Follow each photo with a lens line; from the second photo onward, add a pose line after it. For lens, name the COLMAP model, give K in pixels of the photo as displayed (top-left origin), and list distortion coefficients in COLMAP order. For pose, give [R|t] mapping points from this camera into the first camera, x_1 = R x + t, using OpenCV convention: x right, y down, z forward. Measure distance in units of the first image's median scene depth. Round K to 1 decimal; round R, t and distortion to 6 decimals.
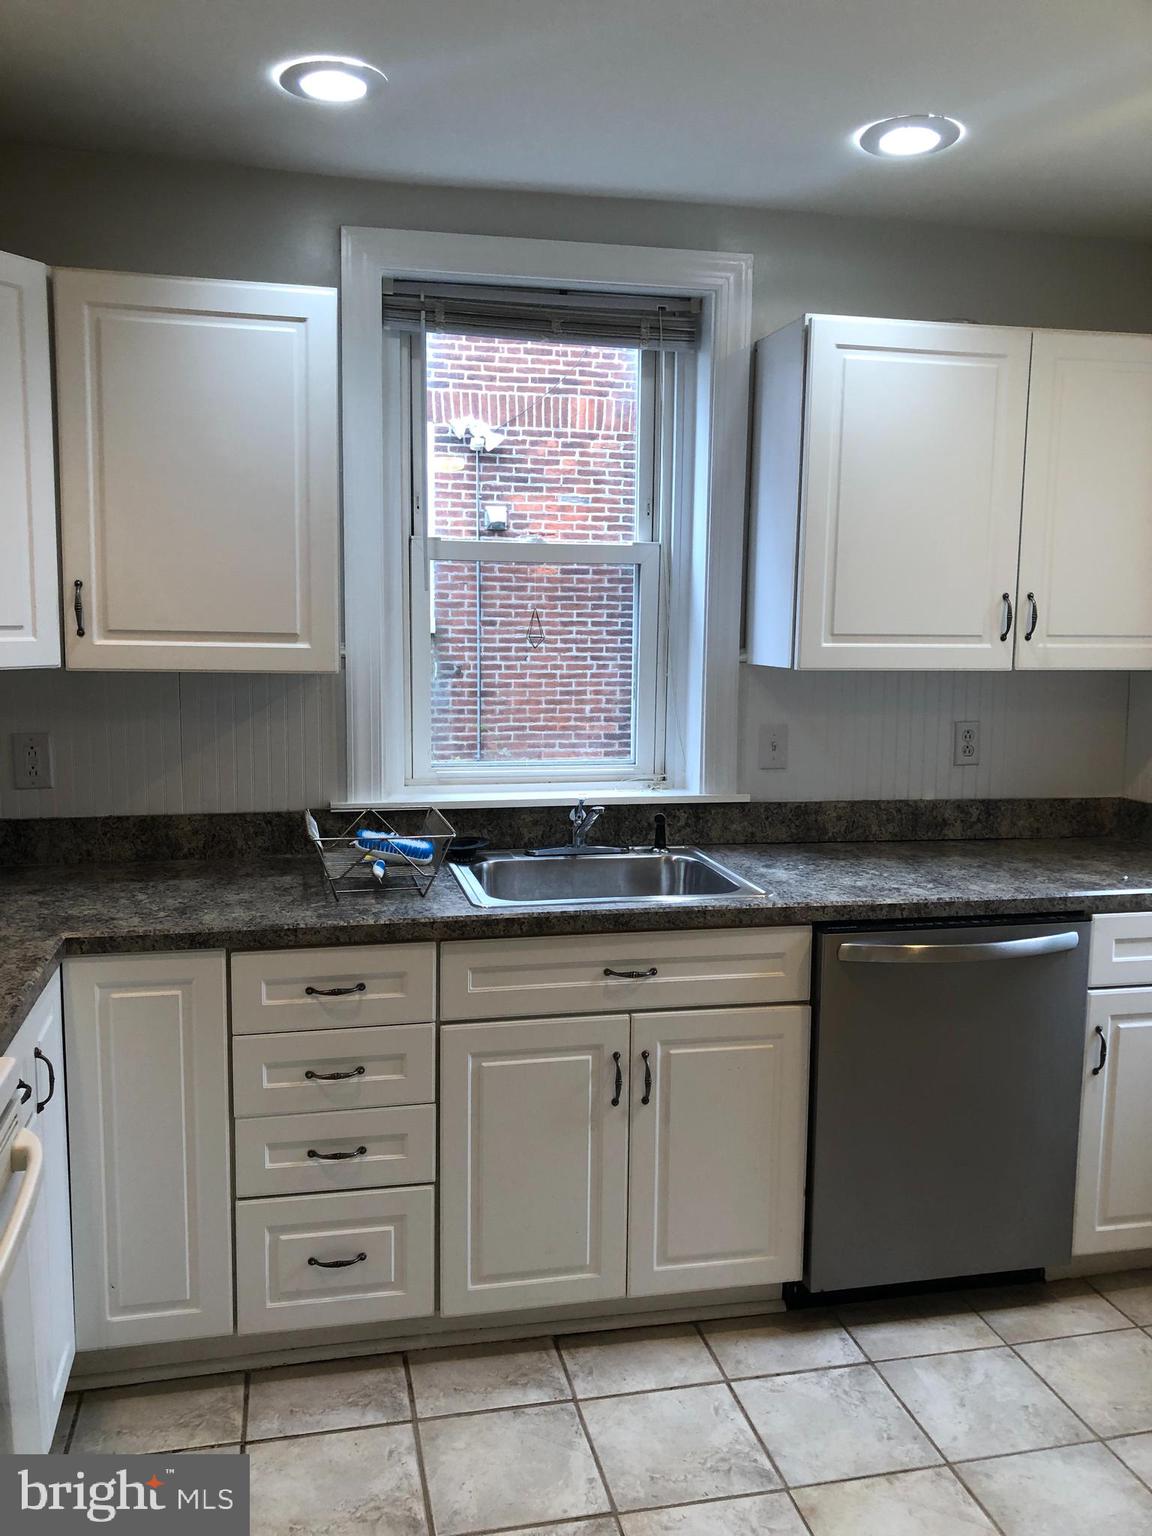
lens RADIAL K [[1238.2, 0, 567.6], [0, 1238.2, 771.1], [0, 0, 1]] dist [0.061067, -0.112738]
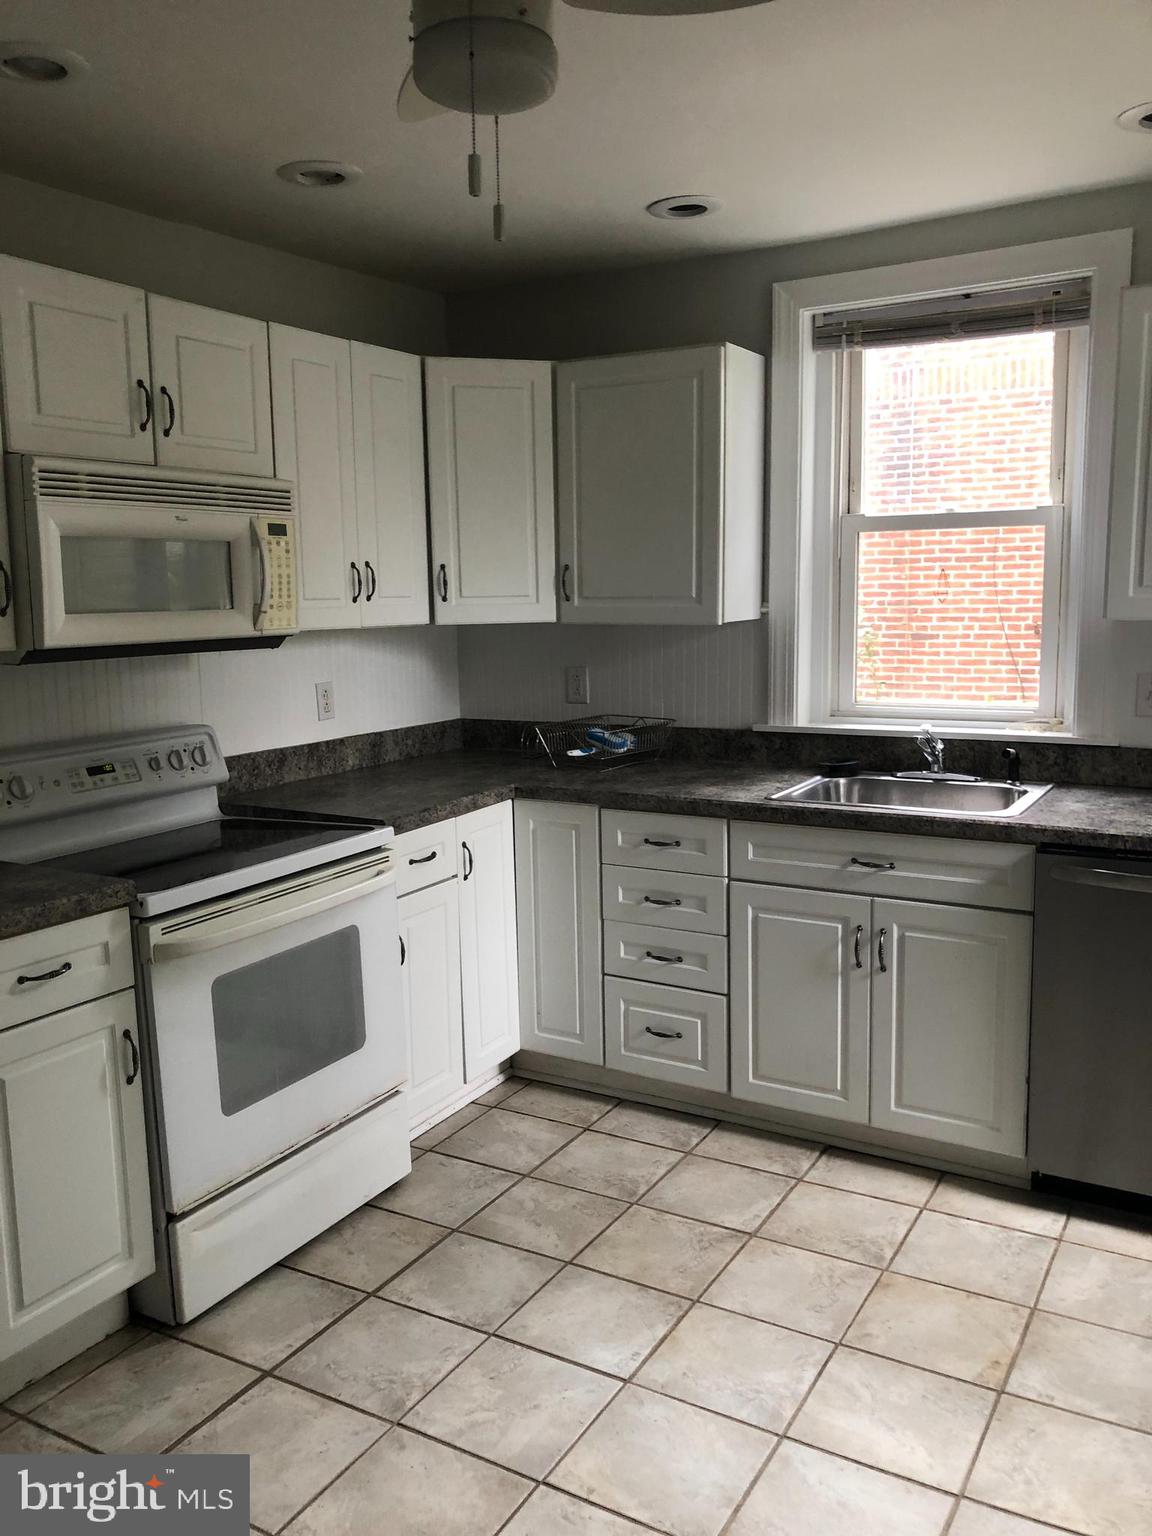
lens RADIAL K [[1251.9, 0, 576.0], [0, 1251.9, 768.0], [0, 0, 1]] dist [0.124136, -0.352277]
pose [[0.733994, 0.071951, -0.675333, 0.681216], [-0.057135, 0.997389, 0.044166, 0.027804], [0.676748, 0.006168, 0.736189, -0.135109]]
